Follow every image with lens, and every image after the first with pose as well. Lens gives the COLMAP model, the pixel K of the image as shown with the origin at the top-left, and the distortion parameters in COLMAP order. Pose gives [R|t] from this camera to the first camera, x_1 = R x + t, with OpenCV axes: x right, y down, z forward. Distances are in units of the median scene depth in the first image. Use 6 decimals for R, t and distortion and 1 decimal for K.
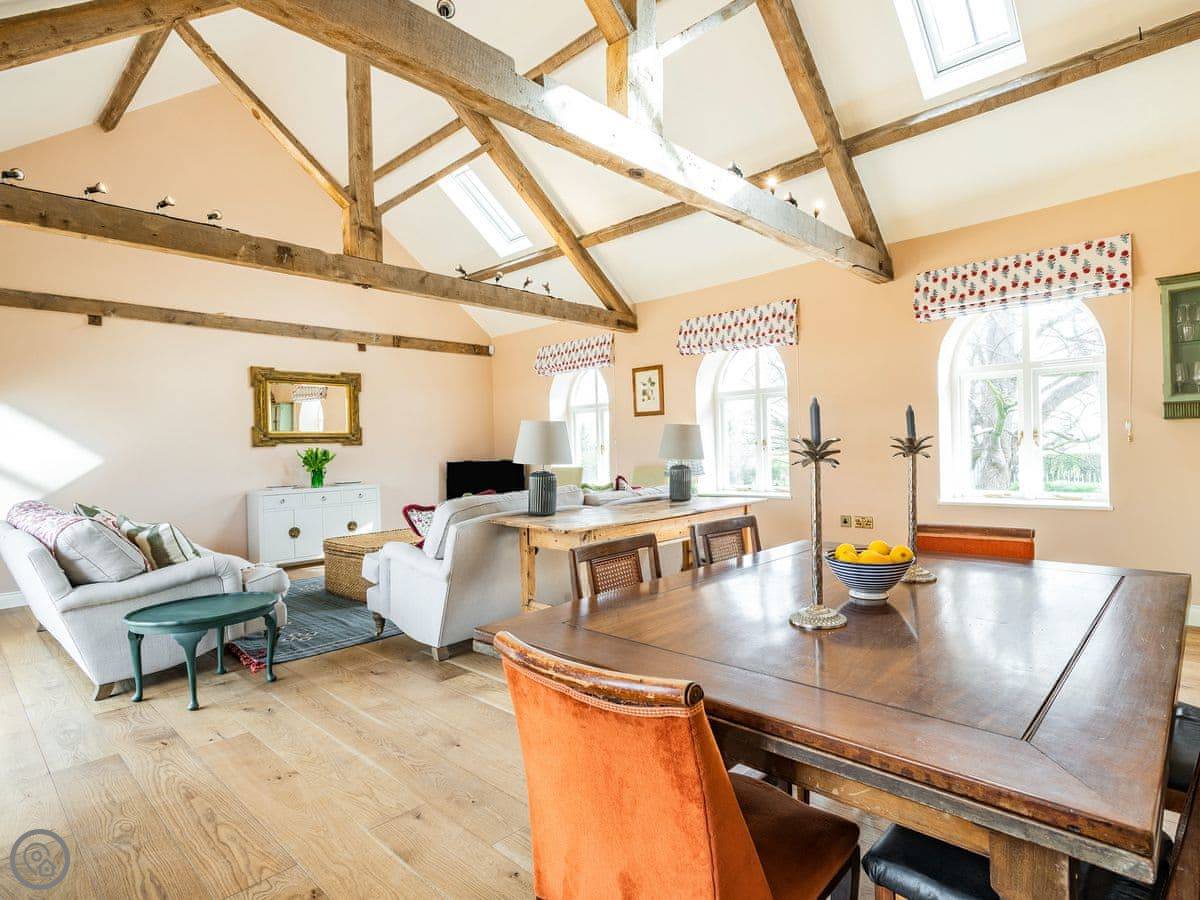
lens RADIAL K [[643.3, 0, 664.3], [0, 643.3, 447.0], [0, 0, 1]] dist [0.003856, -0.002692]
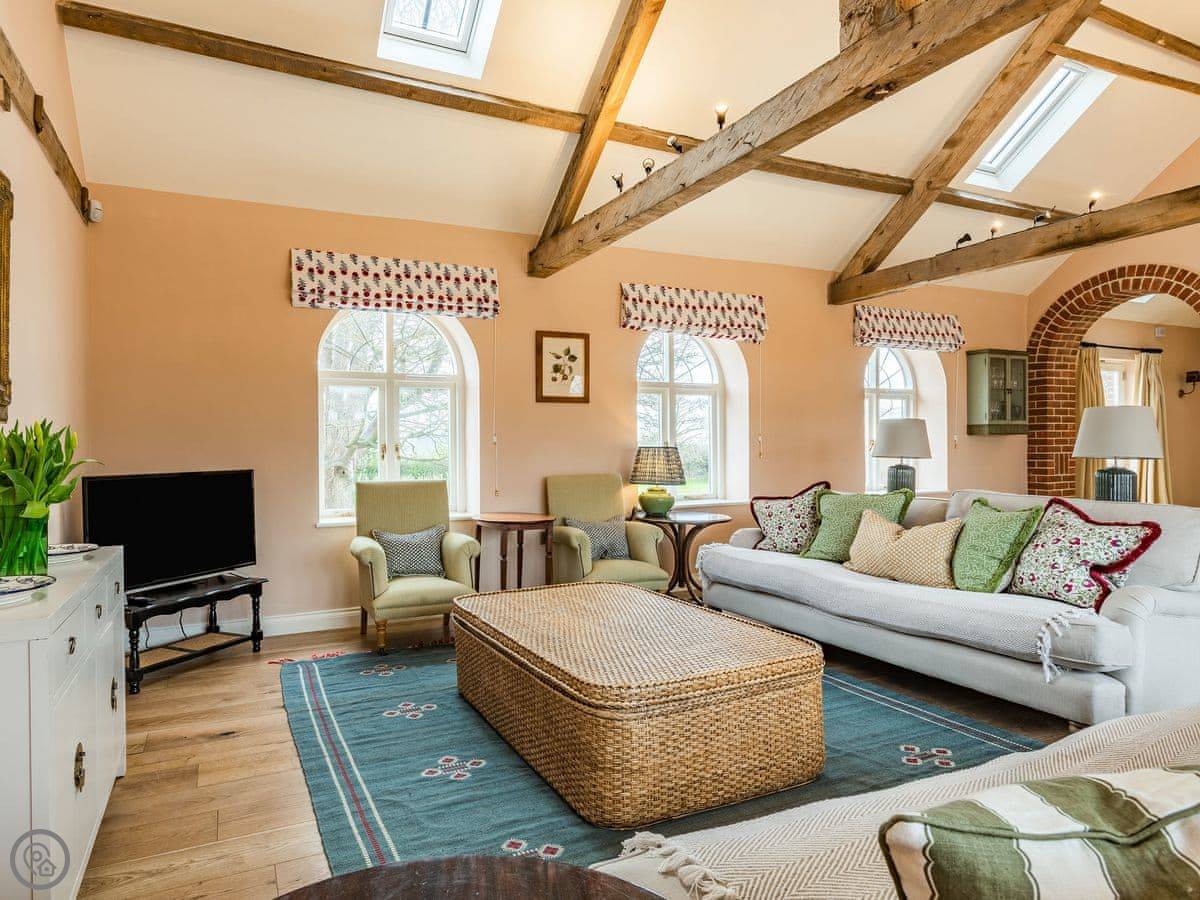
lens RADIAL K [[698.2, 0, 526.2], [0, 698.2, 448.7], [0, 0, 1]] dist [0.001389, -0.001626]
pose [[0.440419, 0.019937, 0.897571, -0.410983], [-0.004211, 0.999788, -0.020142, 0.009300], [-0.897782, 0.005091, 0.440410, 0.403731]]
